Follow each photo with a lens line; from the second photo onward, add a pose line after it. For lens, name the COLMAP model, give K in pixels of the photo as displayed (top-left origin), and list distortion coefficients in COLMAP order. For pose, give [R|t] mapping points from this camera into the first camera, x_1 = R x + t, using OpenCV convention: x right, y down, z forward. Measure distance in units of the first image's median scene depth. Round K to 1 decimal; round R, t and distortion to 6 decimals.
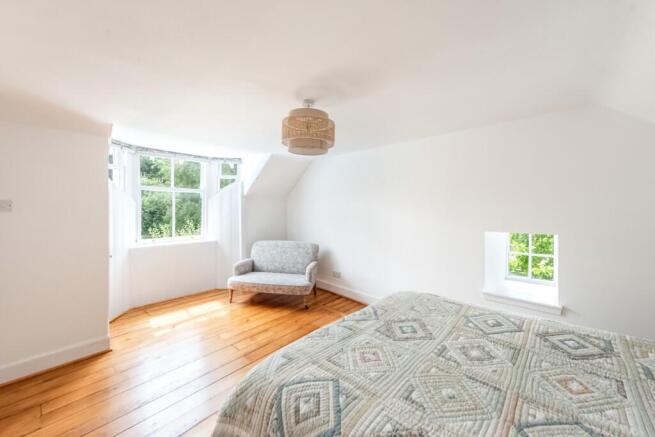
lens RADIAL K [[263.3, 0, 333.7], [0, 263.3, 209.6], [0, 0, 1]] dist [-0.001341, 0.000010]
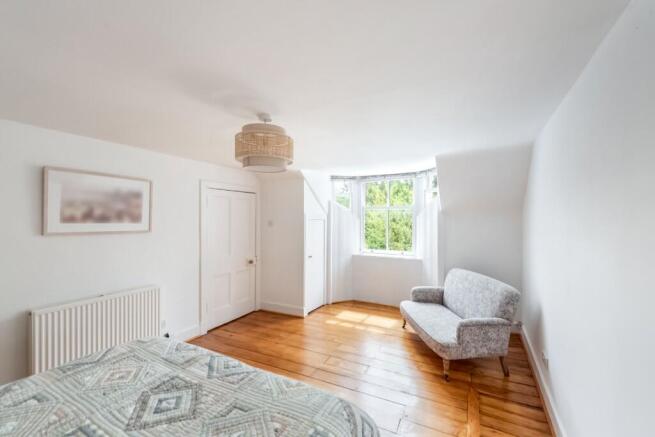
lens RADIAL K [[268.7, 0, 335.3], [0, 268.7, 218.5], [0, 0, 1]] dist [0.013545, 0.000230]
pose [[0.224525, -0.001042, -0.974468, 0.893445], [-0.002971, 0.999994, -0.001754, -0.053749], [0.974464, 0.003289, 0.224520, 1.011564]]
